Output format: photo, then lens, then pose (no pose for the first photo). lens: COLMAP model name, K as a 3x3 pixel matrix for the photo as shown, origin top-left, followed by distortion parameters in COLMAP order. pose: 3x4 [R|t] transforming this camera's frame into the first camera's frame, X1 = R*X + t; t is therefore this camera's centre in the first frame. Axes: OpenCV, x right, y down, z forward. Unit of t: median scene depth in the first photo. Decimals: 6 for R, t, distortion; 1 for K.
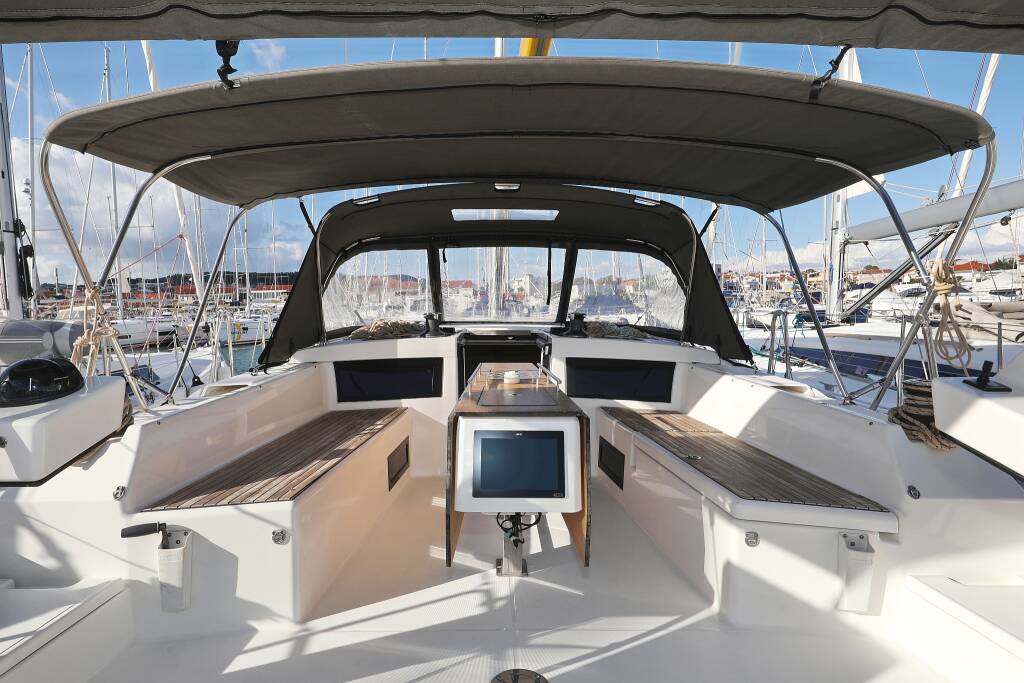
lens RADIAL K [[551.3, 0, 484.8], [0, 551.3, 345.9], [0, 0, 1]] dist [-0.004001, -0.000308]
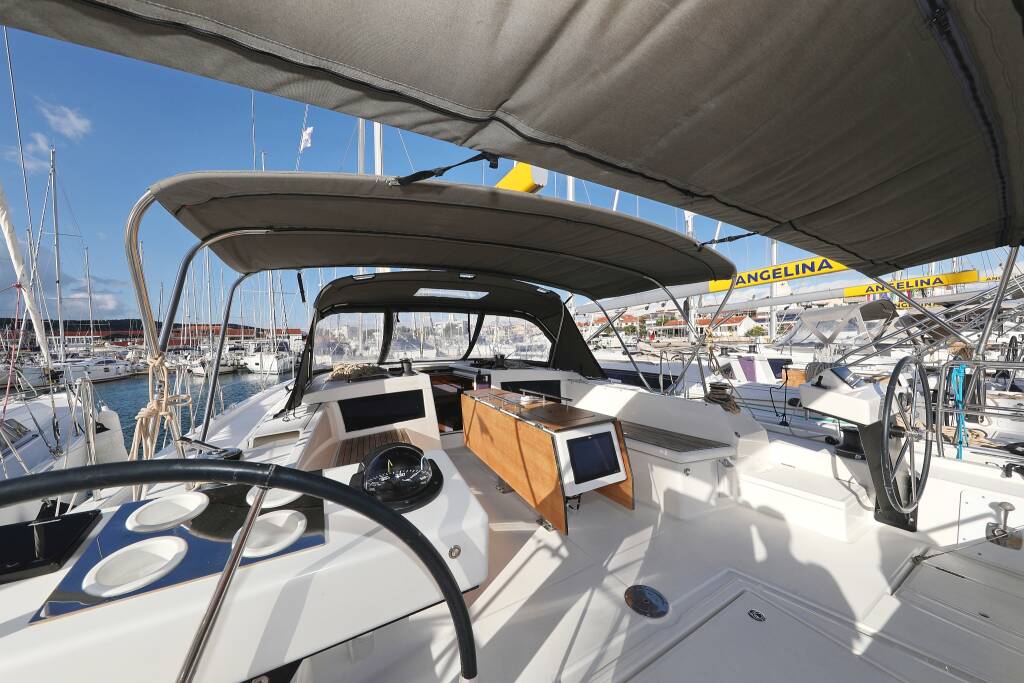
lens RADIAL K [[331.8, 0, 512.9], [0, 331.8, 346.7], [0, 0, 1]] dist [0.001729, 0.000141]
pose [[0.864949, -0.027078, 0.501129, -0.311735], [0.059674, 0.997008, -0.049125, -0.034258], [-0.498299, 0.072395, 0.863977, 0.138431]]
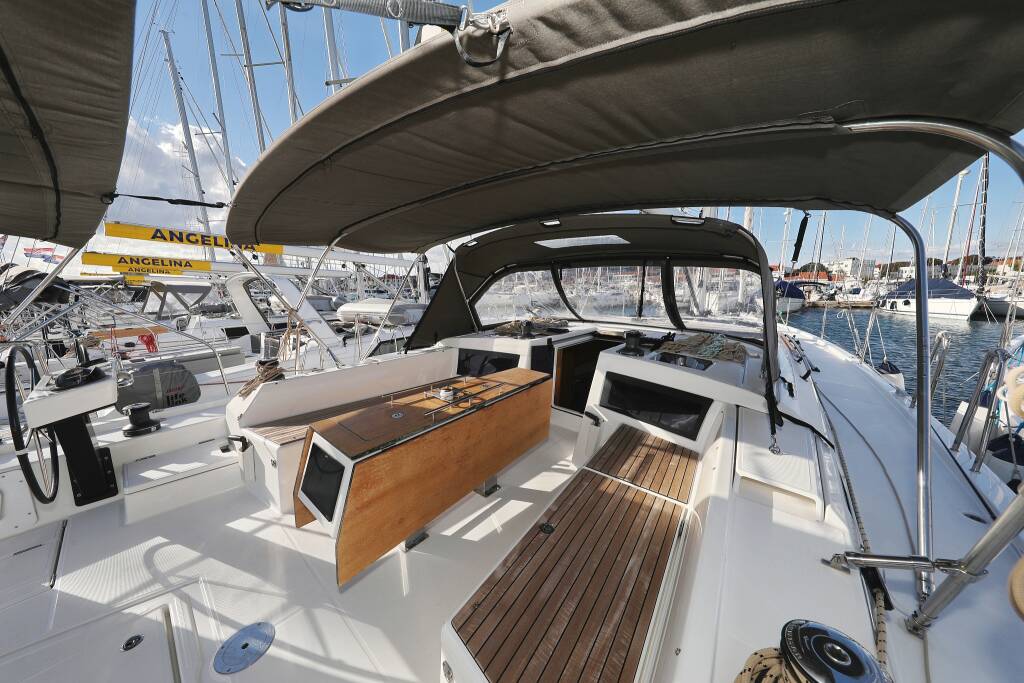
lens RADIAL K [[327.1, 0, 496.7], [0, 327.1, 345.7], [0, 0, 1]] dist [0.000567, 0.000002]
pose [[0.752739, 0.129997, -0.645357, 0.419473], [-0.059026, 0.989688, 0.130509, -0.109072], [0.655668, -0.060146, 0.752650, 0.371983]]
